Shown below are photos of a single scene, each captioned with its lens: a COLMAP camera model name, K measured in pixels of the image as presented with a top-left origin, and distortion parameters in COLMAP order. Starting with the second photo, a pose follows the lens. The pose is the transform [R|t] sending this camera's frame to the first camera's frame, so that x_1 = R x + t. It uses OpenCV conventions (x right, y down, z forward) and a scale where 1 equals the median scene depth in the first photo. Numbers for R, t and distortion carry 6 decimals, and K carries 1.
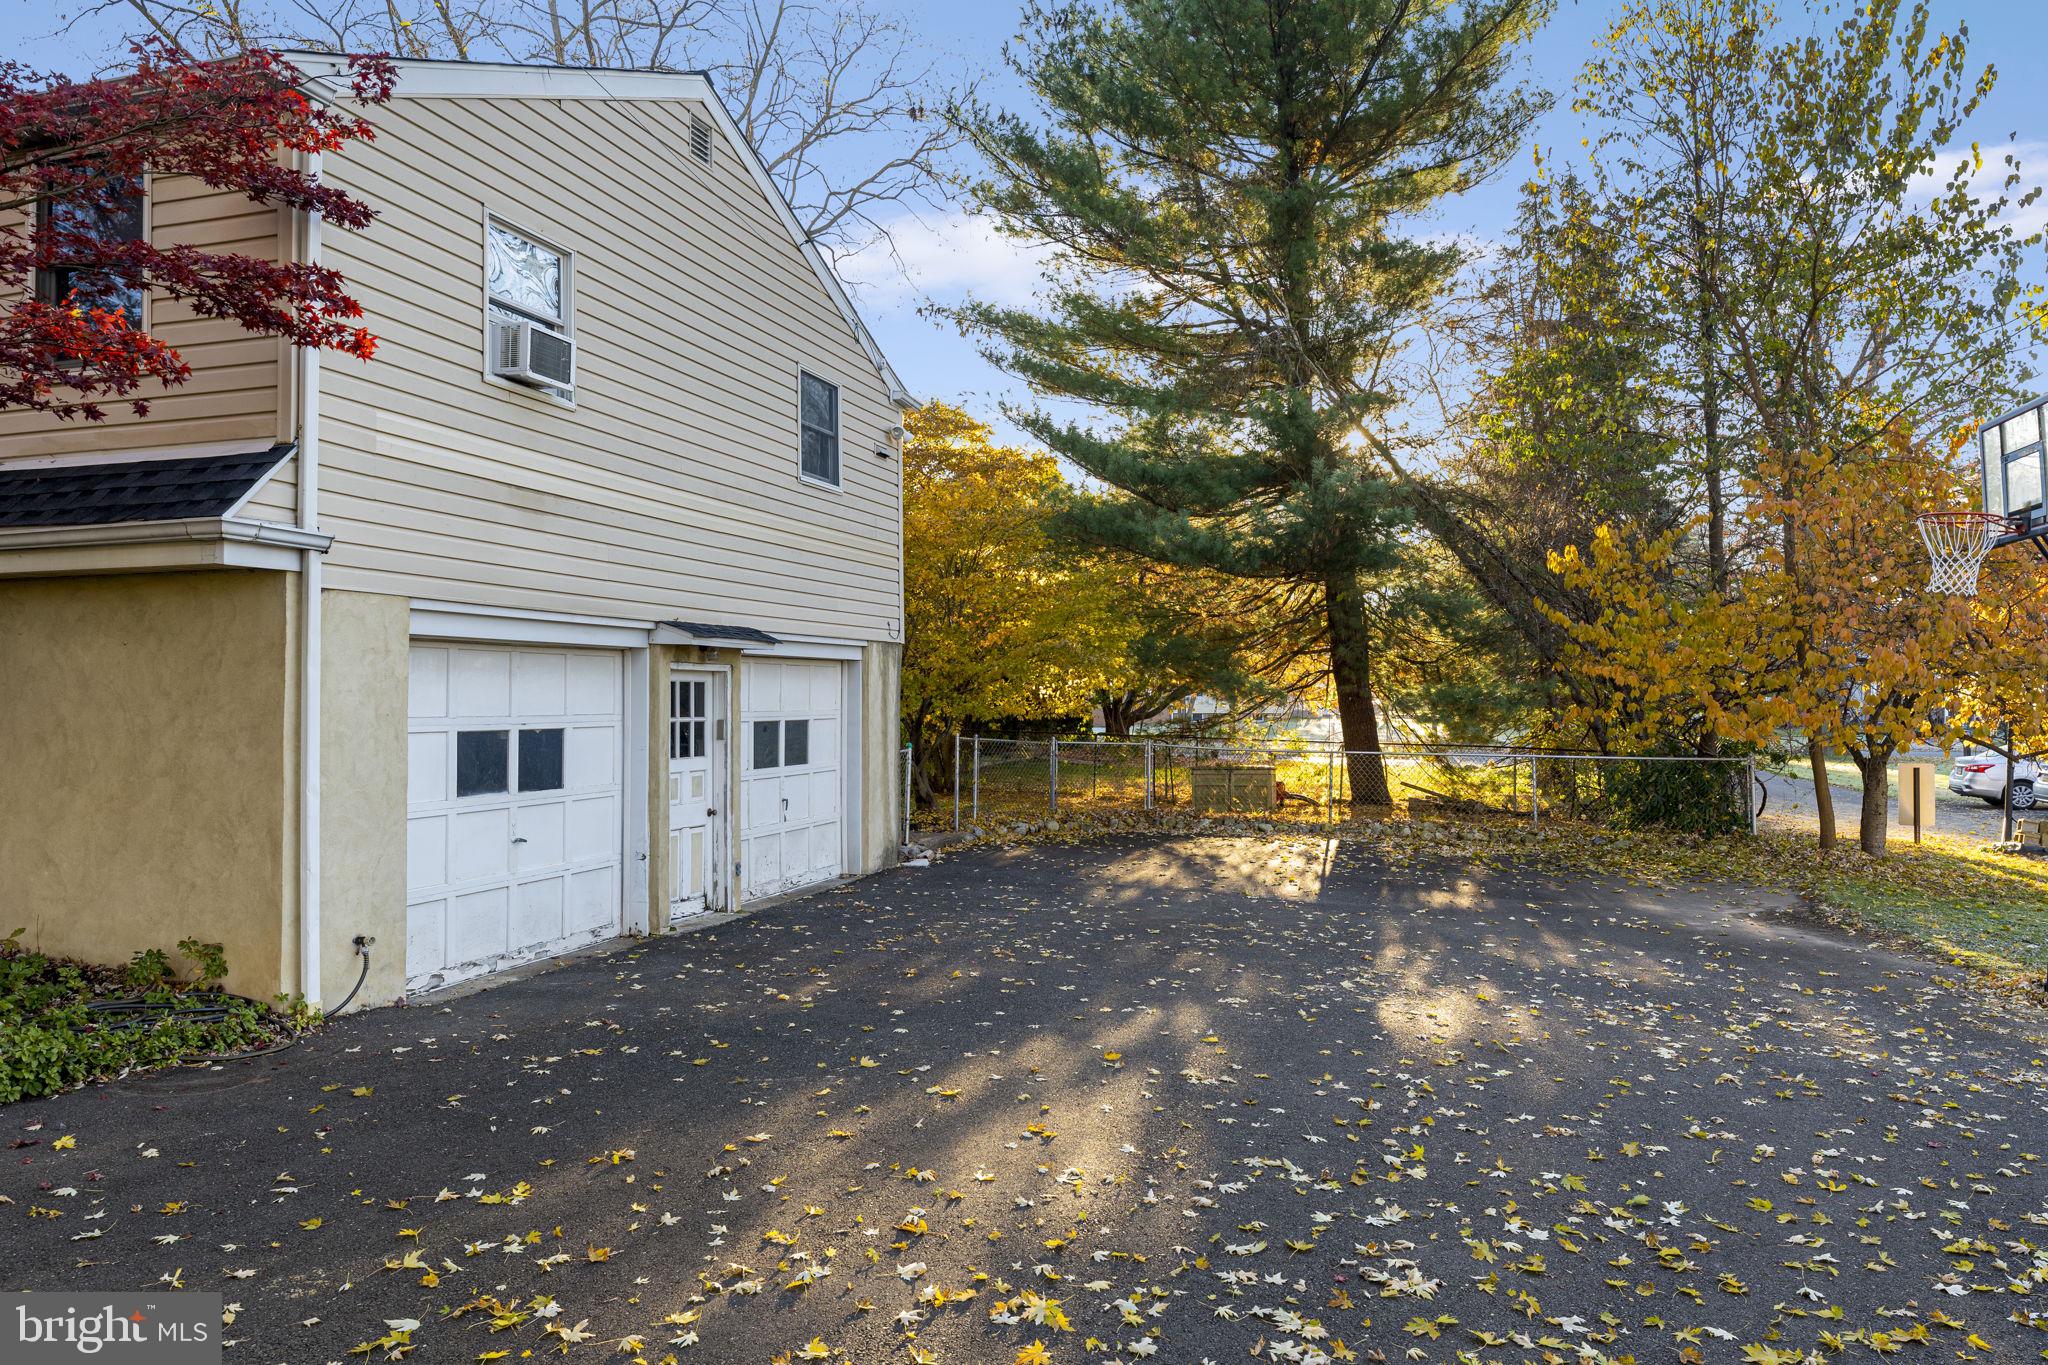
lens RADIAL K [[1375.8, 0, 1025.3], [0, 1375.8, 680.7], [0, 0, 1]] dist [0.001746, -0.000963]
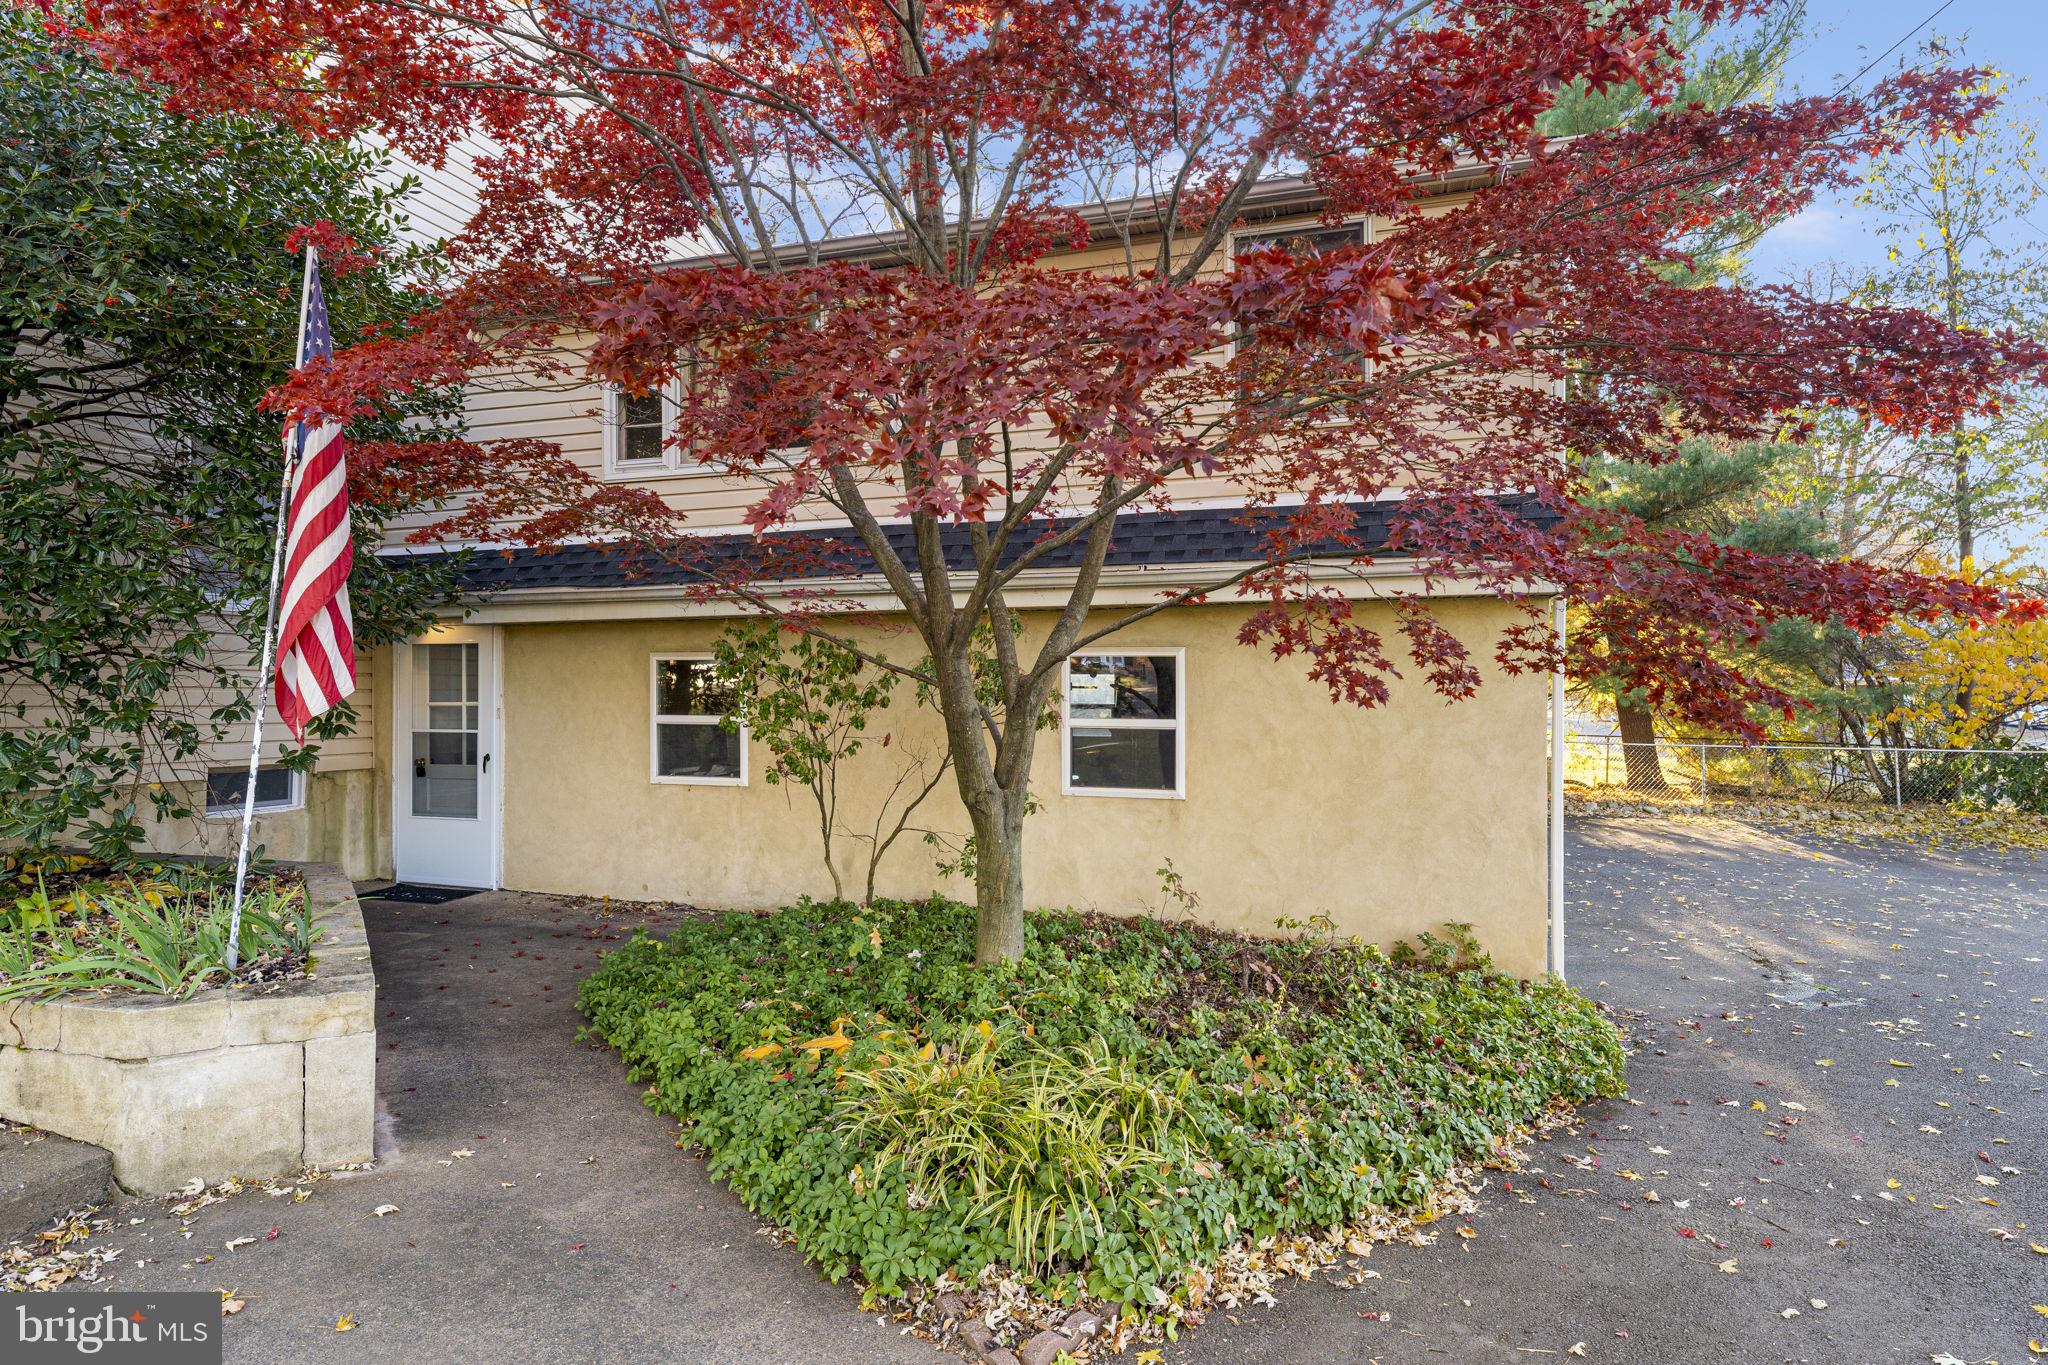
lens RADIAL K [[1137.9, 0, 1024.0], [0, 1137.9, 682.5], [0, 0, 1]] dist [-0.000657, -0.000269]
pose [[0.999974, -0.000219, 0.007139, -0.792761], [0.000196, 0.999995, 0.003211, -0.010982], [-0.007140, -0.003209, 0.999969, 0.054900]]
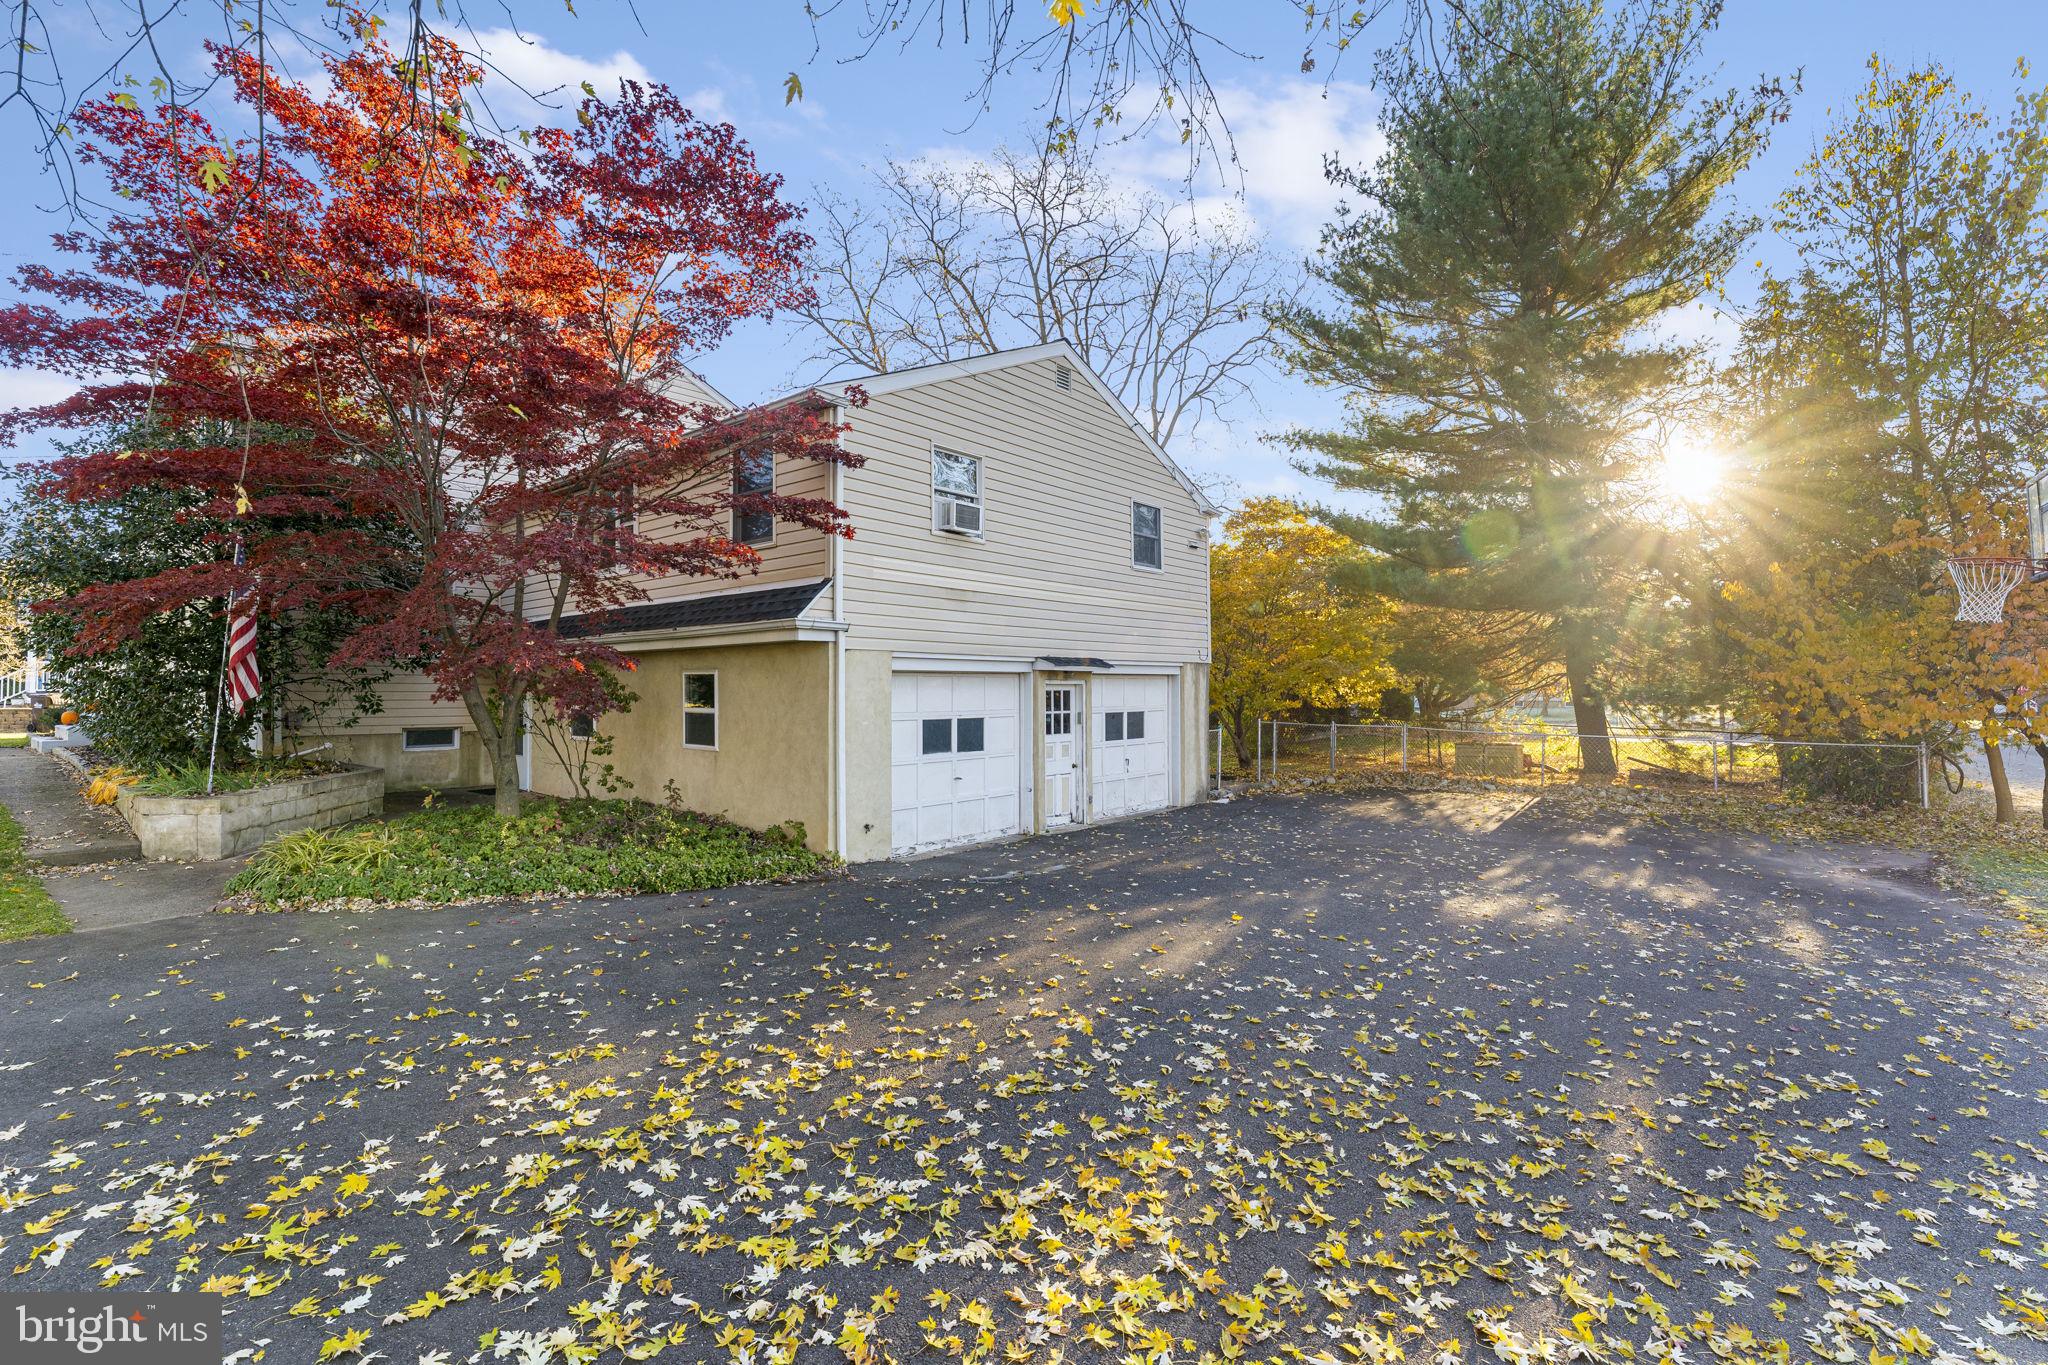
lens RADIAL K [[913.6, 0, 1024.0], [0, 913.6, 682.5], [0, 0, 1]] dist [0.001685, -0.000441]
pose [[0.925248, -0.005645, -0.379320, 0.192677], [0.007811, 0.999961, 0.004171, -0.018474], [0.379281, -0.006822, 0.925256, -0.108659]]
